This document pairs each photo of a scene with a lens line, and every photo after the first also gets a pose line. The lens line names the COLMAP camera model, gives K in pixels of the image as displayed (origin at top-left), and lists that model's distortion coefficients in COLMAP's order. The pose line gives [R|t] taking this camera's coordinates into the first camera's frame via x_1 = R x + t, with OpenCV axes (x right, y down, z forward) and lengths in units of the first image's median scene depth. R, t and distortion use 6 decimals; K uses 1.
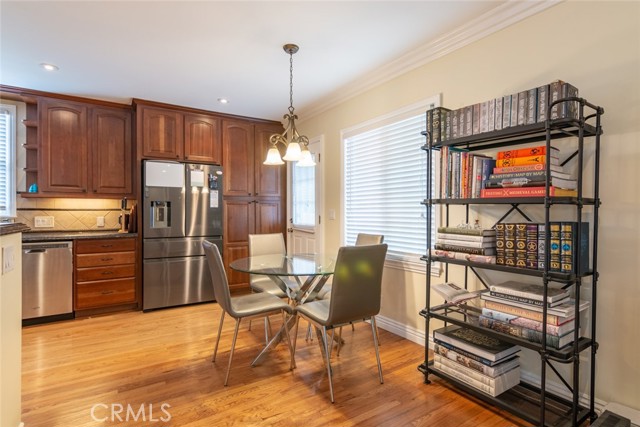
lens RADIAL K [[323.1, 0, 318.1], [0, 323.1, 211.4], [0, 0, 1]] dist [0.000213, 0.001353]
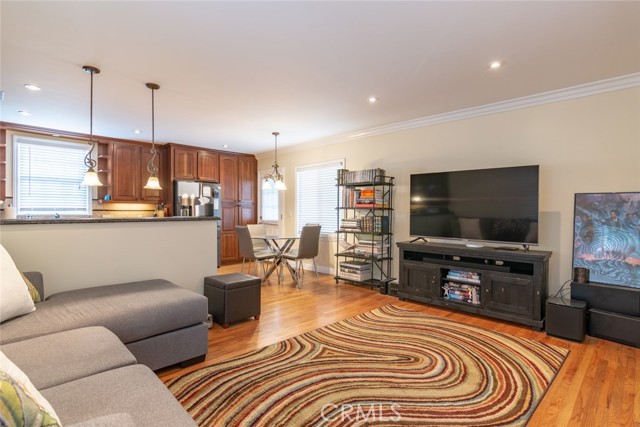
lens RADIAL K [[323.1, 0, 318.1], [0, 323.1, 211.4], [0, 0, 1]] dist [0.000213, 0.001353]
pose [[0.977527, 0.002840, 0.210792, -0.190910], [-0.002708, 0.999996, -0.000912, -0.002064], [-0.210794, 0.000321, 0.977531, -0.815277]]
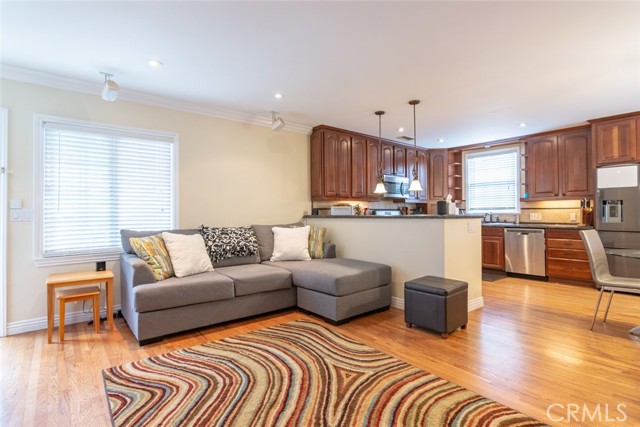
lens RADIAL K [[323.1, 0, 318.1], [0, 323.1, 211.4], [0, 0, 1]] dist [0.000213, 0.001353]
pose [[0.110415, -0.006223, -0.993866, 0.617711], [0.008961, 0.999946, -0.005265, 0.006626], [0.993845, -0.008324, 0.110465, -0.217526]]
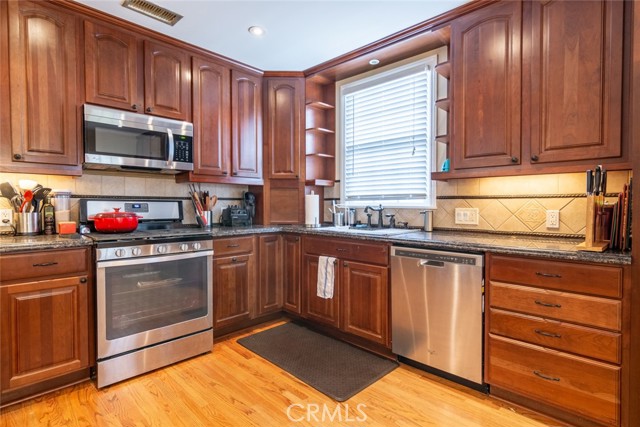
lens RADIAL K [[323.1, 0, 318.1], [0, 323.1, 211.4], [0, 0, 1]] dist [0.000213, 0.001353]
pose [[0.222873, 0.025400, -0.974516, -0.292057], [0.003165, 0.999636, 0.026779, 0.004300], [0.974842, -0.009052, 0.222712, 0.600949]]
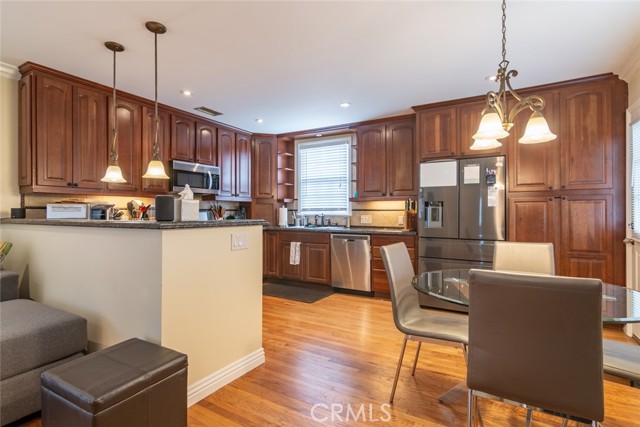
lens RADIAL K [[323.1, 0, 318.1], [0, 323.1, 211.4], [0, 0, 1]] dist [0.000213, 0.001353]
pose [[0.448209, -0.001271, -0.893928, 0.270639], [0.002386, 0.999997, -0.000225, -0.000732], [0.893925, -0.002032, 0.448211, 0.248039]]
